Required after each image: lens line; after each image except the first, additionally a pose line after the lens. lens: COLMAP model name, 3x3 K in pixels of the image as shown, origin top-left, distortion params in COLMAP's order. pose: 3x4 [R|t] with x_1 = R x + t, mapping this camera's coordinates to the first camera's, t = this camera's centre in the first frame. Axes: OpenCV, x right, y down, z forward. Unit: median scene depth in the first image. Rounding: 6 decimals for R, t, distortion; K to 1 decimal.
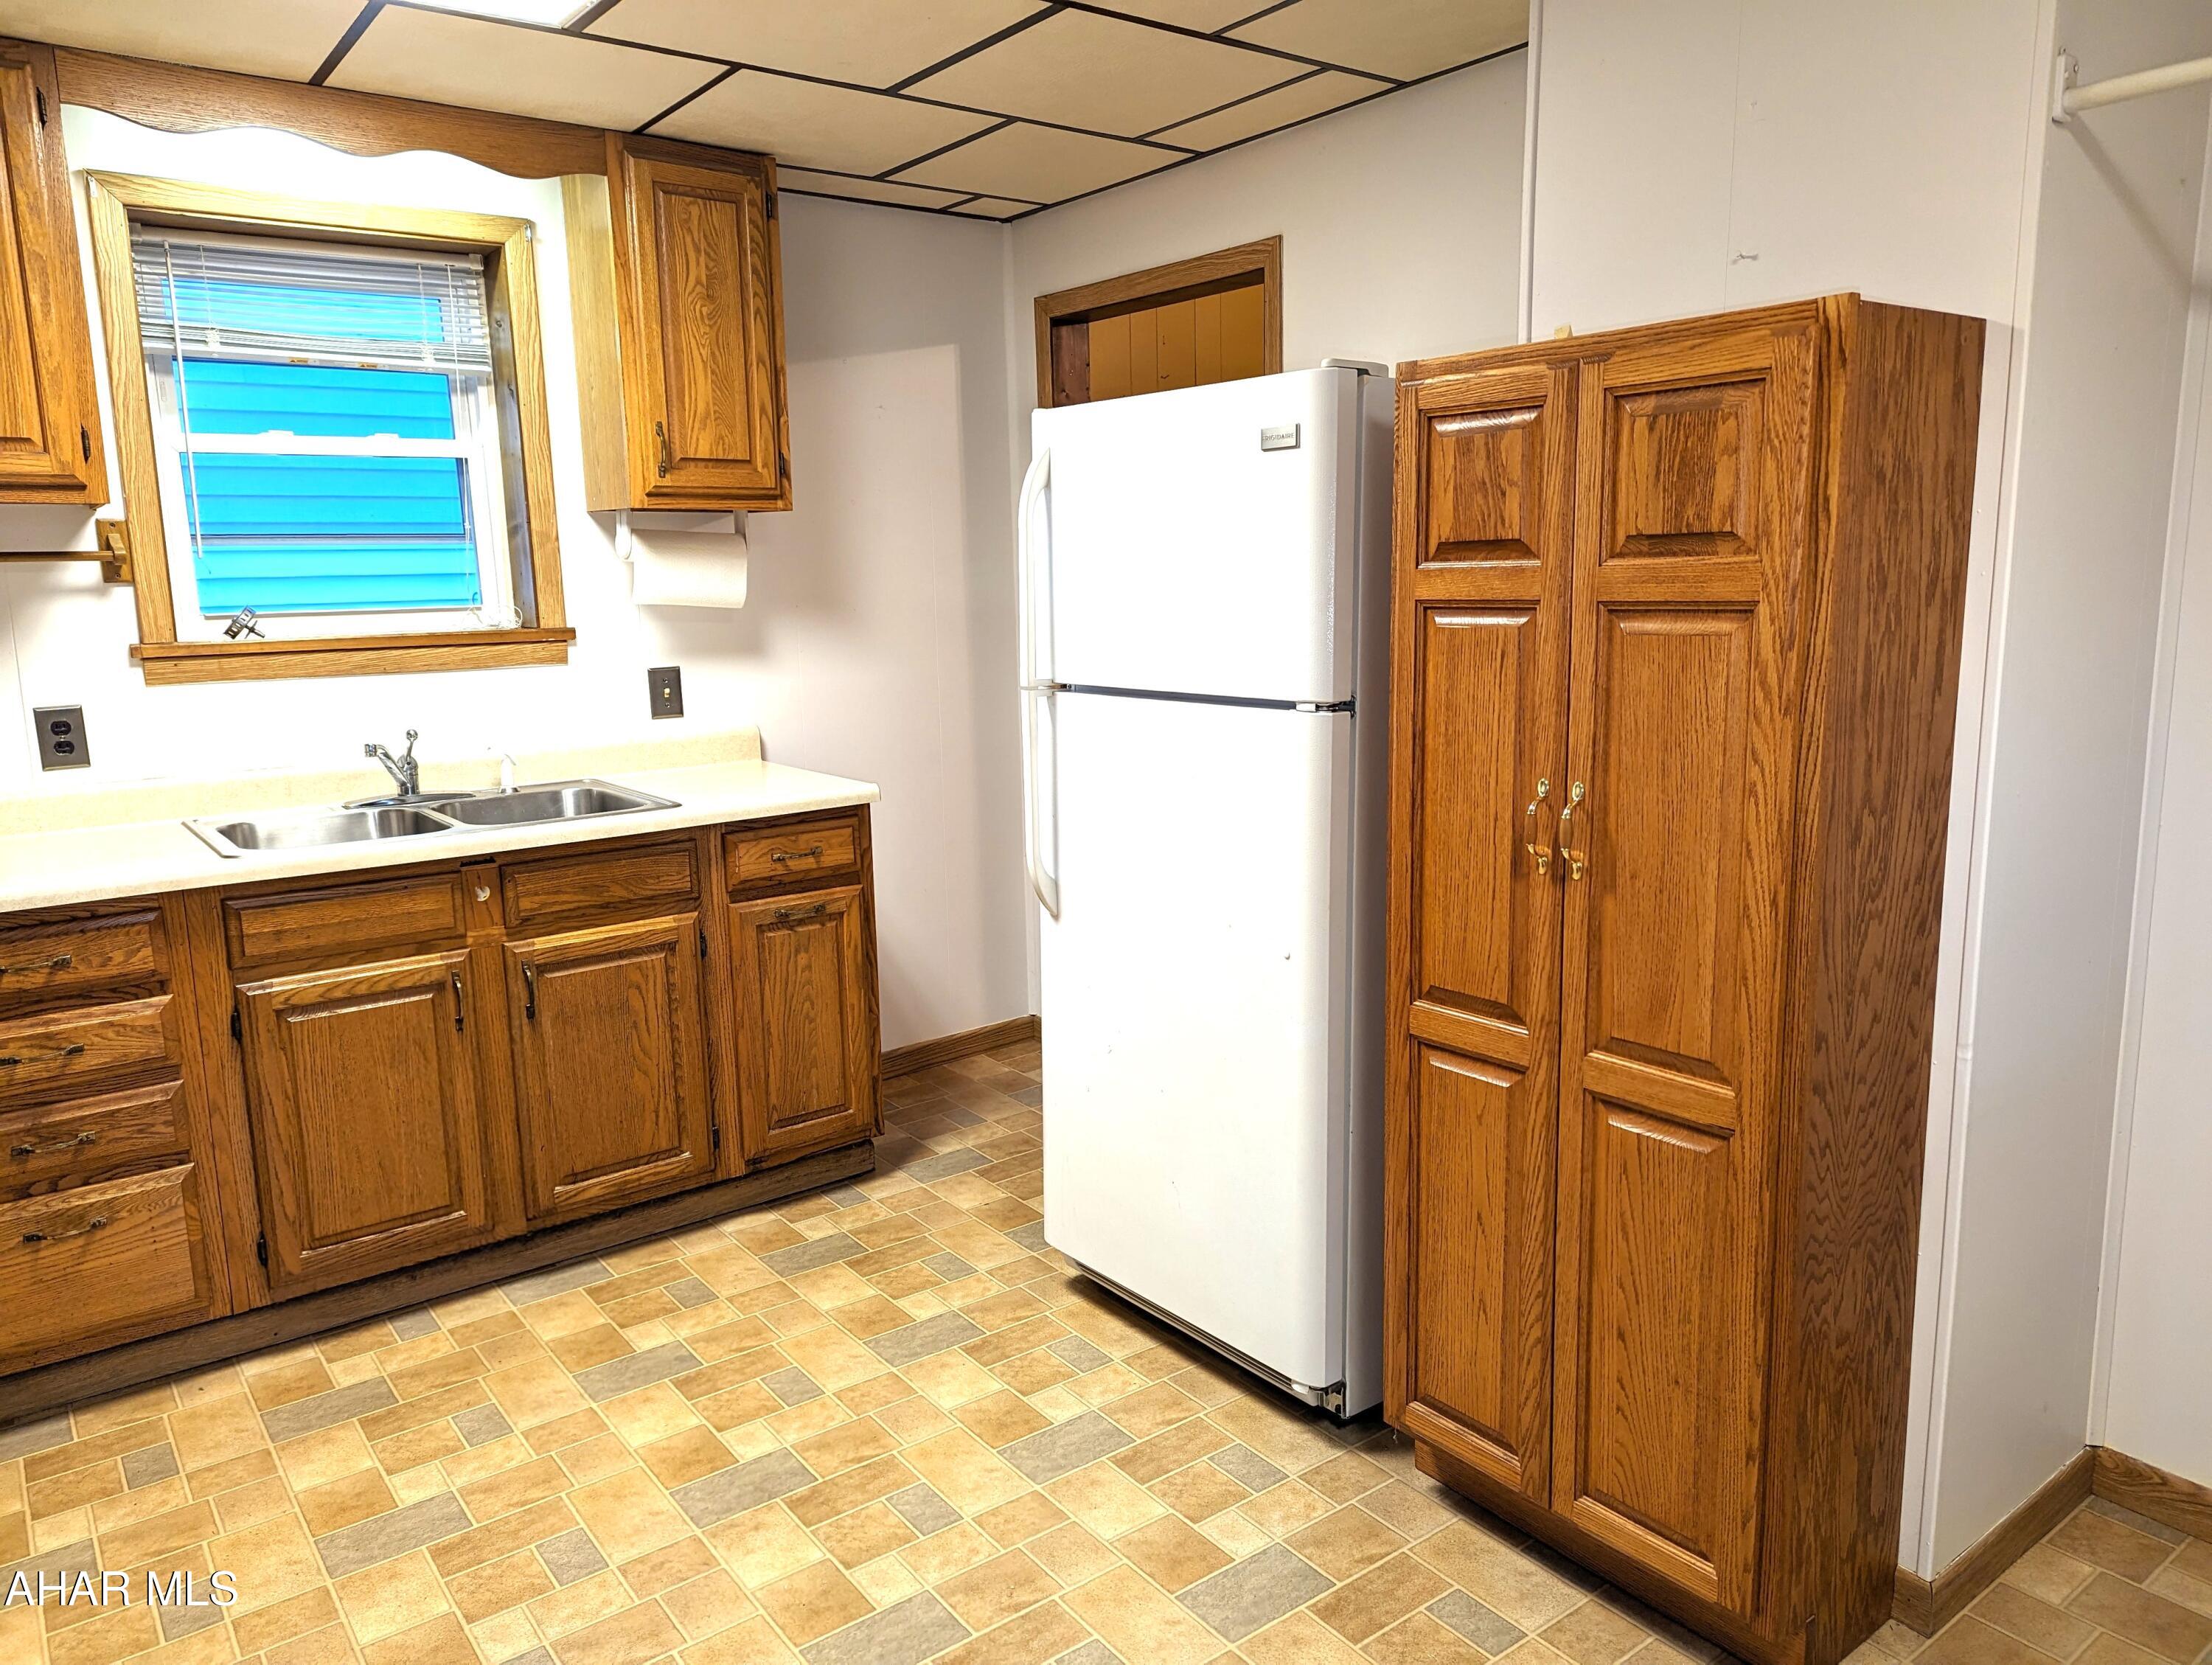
lens RADIAL K [[1557.9, 0, 1122.0], [0, 1557.9, 832.5], [0, 0, 1]] dist [0.065170, -0.056067]
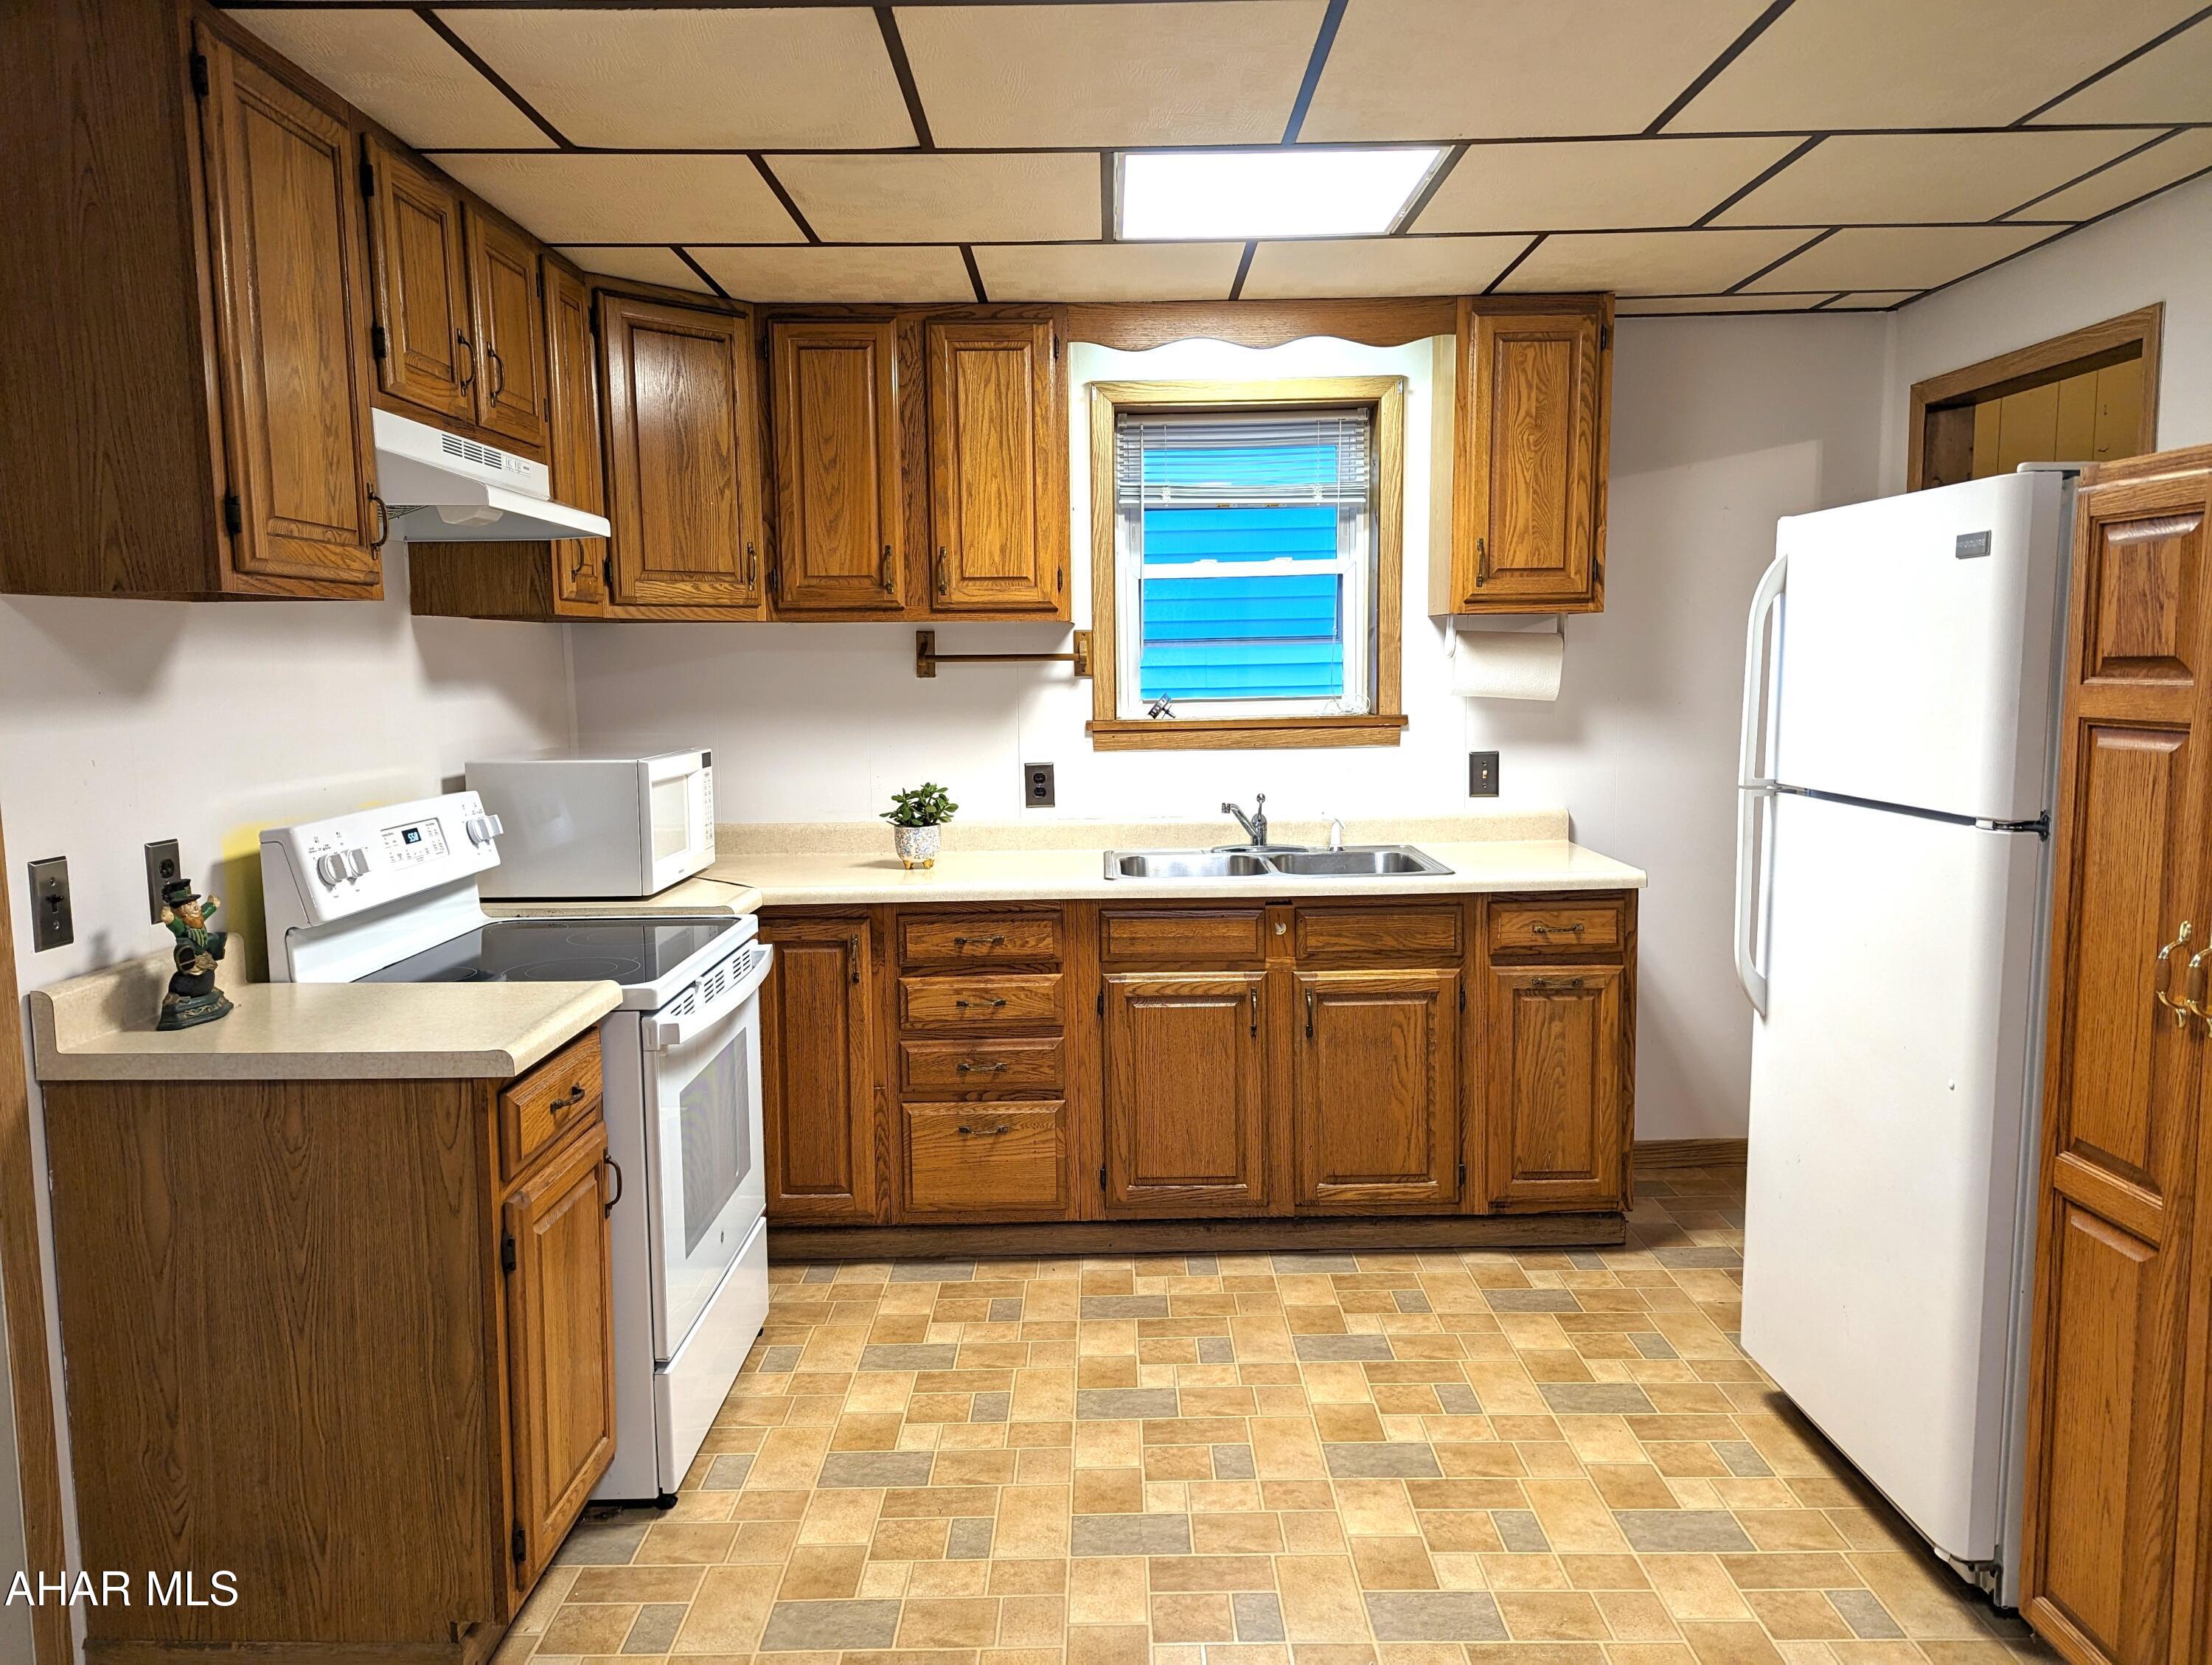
lens RADIAL K [[1557.9, 0, 1107.7], [0, 1557.9, 829.1], [0, 0, 1]] dist [0.065170, -0.056067]
pose [[0.798130, 0.074080, -0.597913, 0.277210], [-0.104576, 0.994382, -0.016393, -0.006410], [0.593340, 0.075611, 0.801393, -0.086692]]
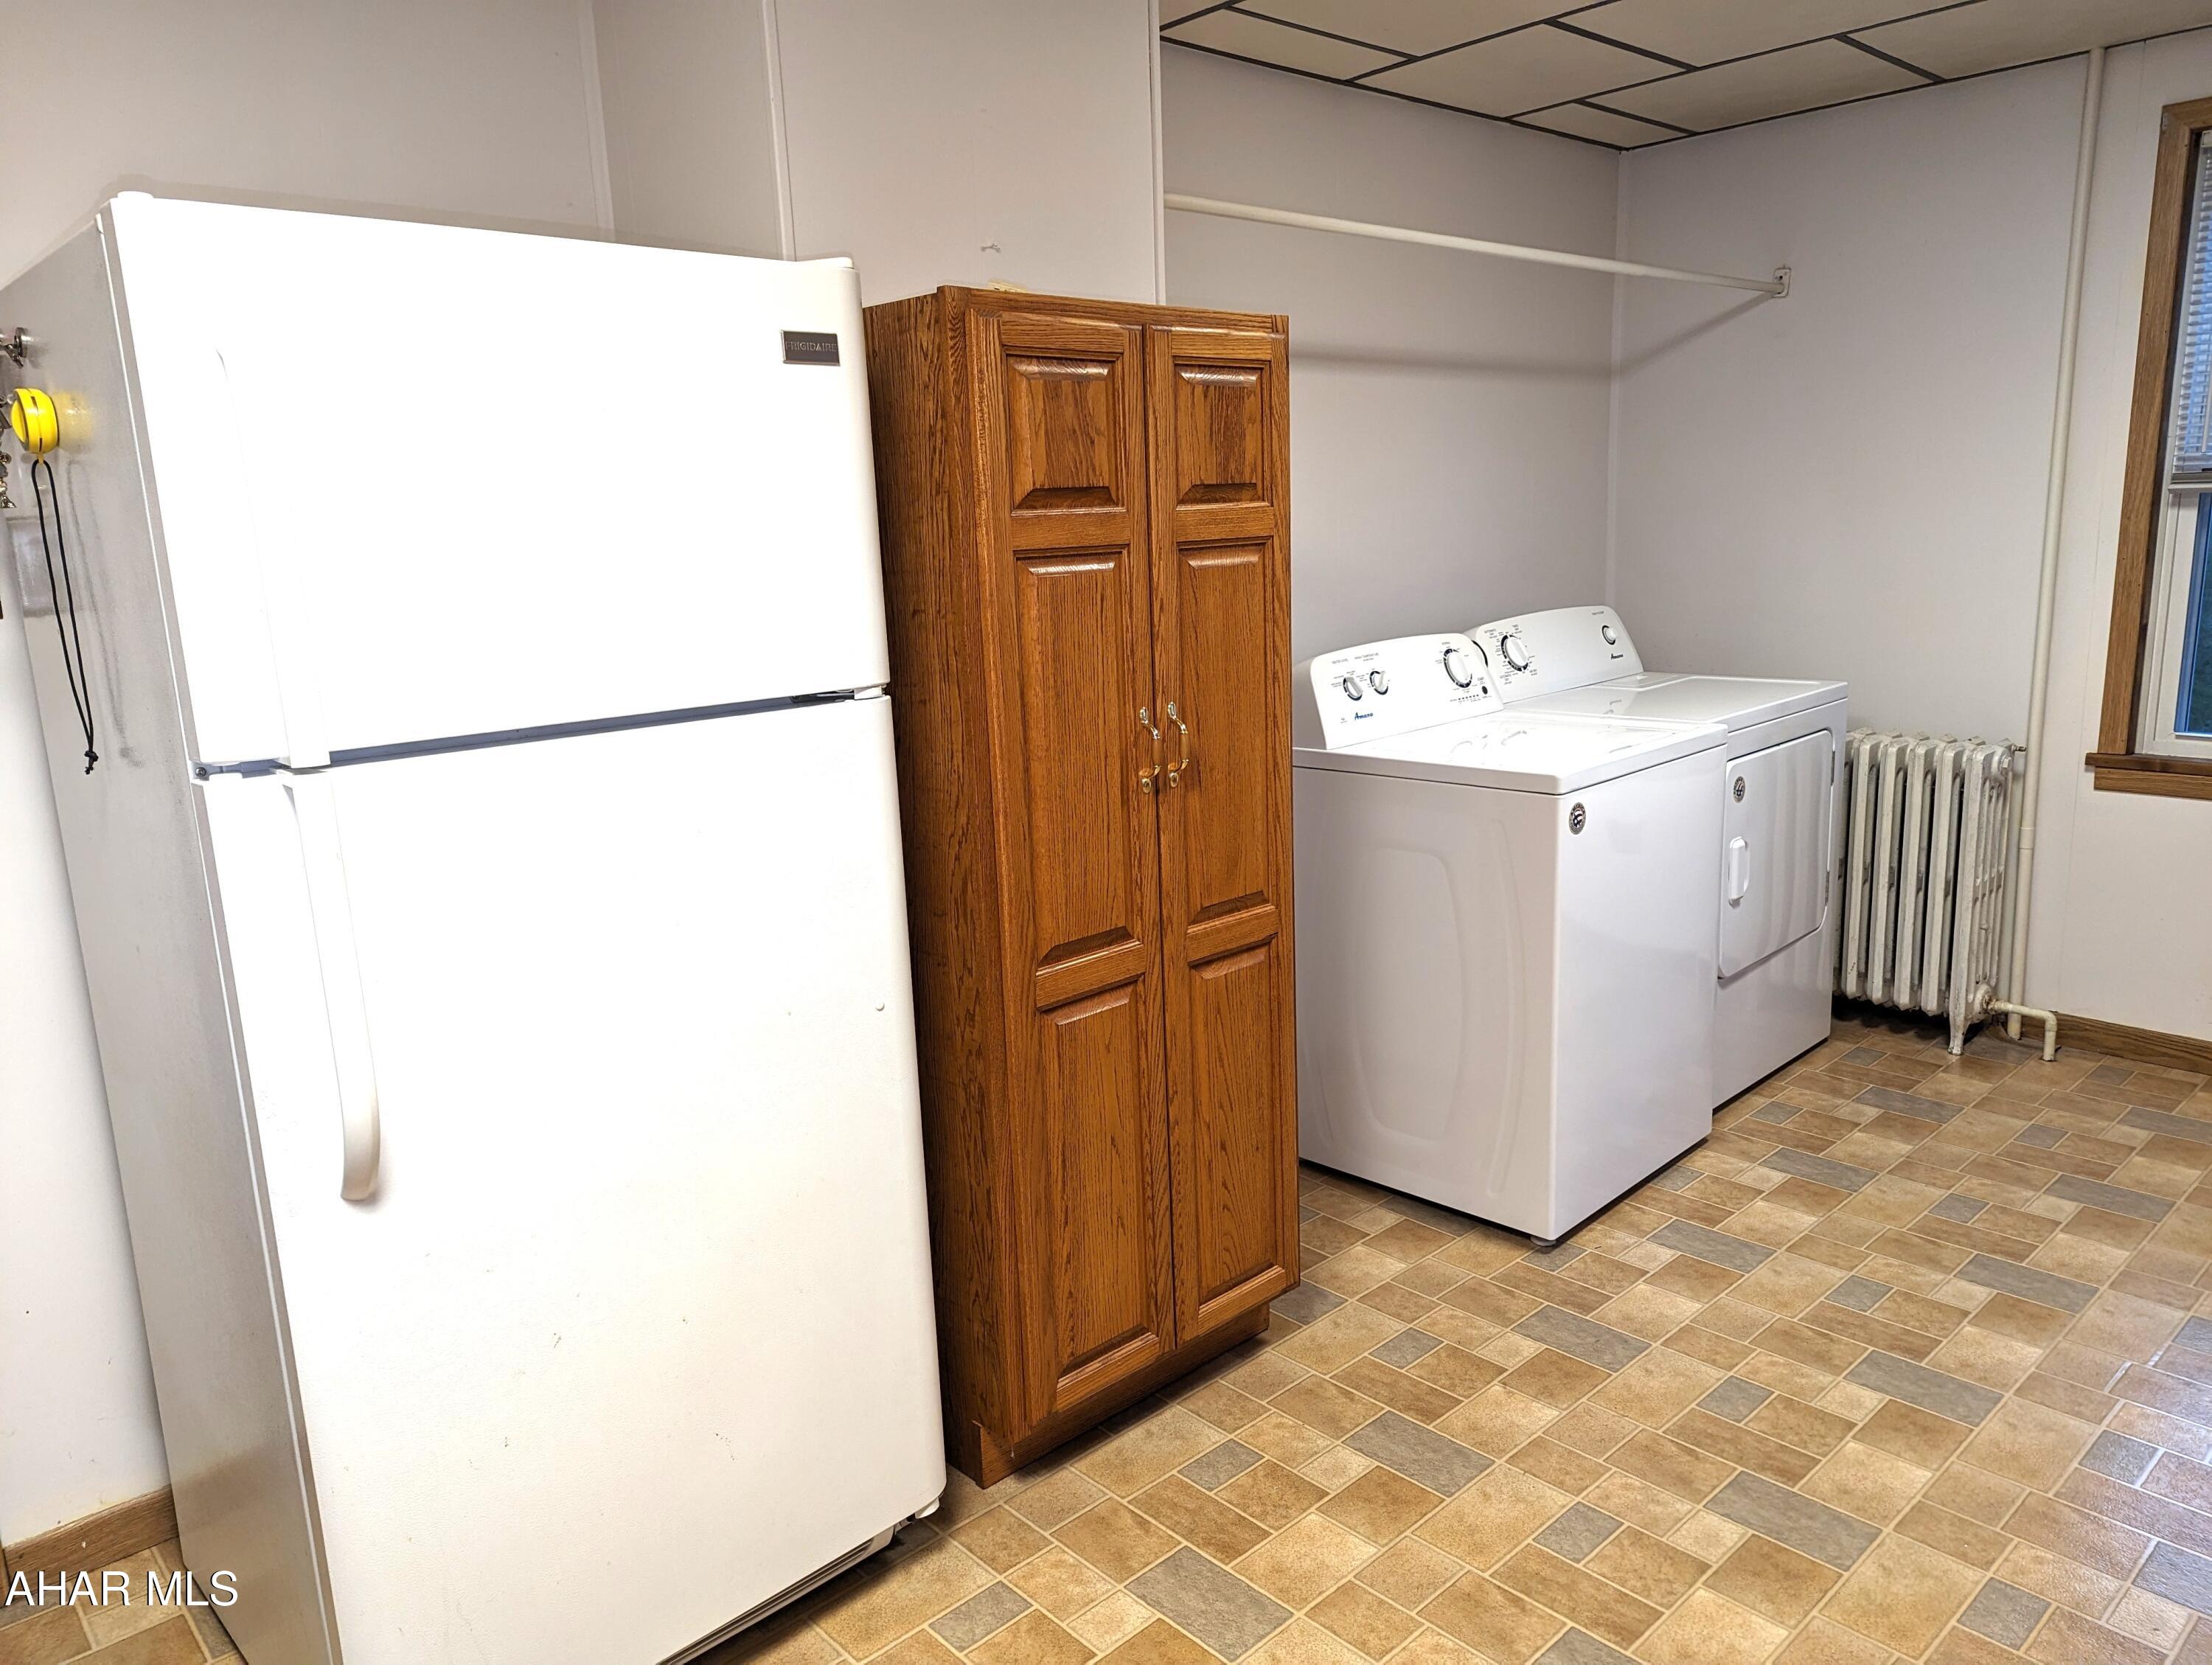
lens RADIAL K [[1557.9, 0, 1122.9], [0, 1557.9, 847.7], [0, 0, 1]] dist [0.065170, -0.056067]
pose [[-0.101858, -0.183650, 0.977700, -0.722552], [0.208666, 0.957003, 0.201502, -0.143803], [-0.972668, 0.224537, -0.059156, 0.967935]]
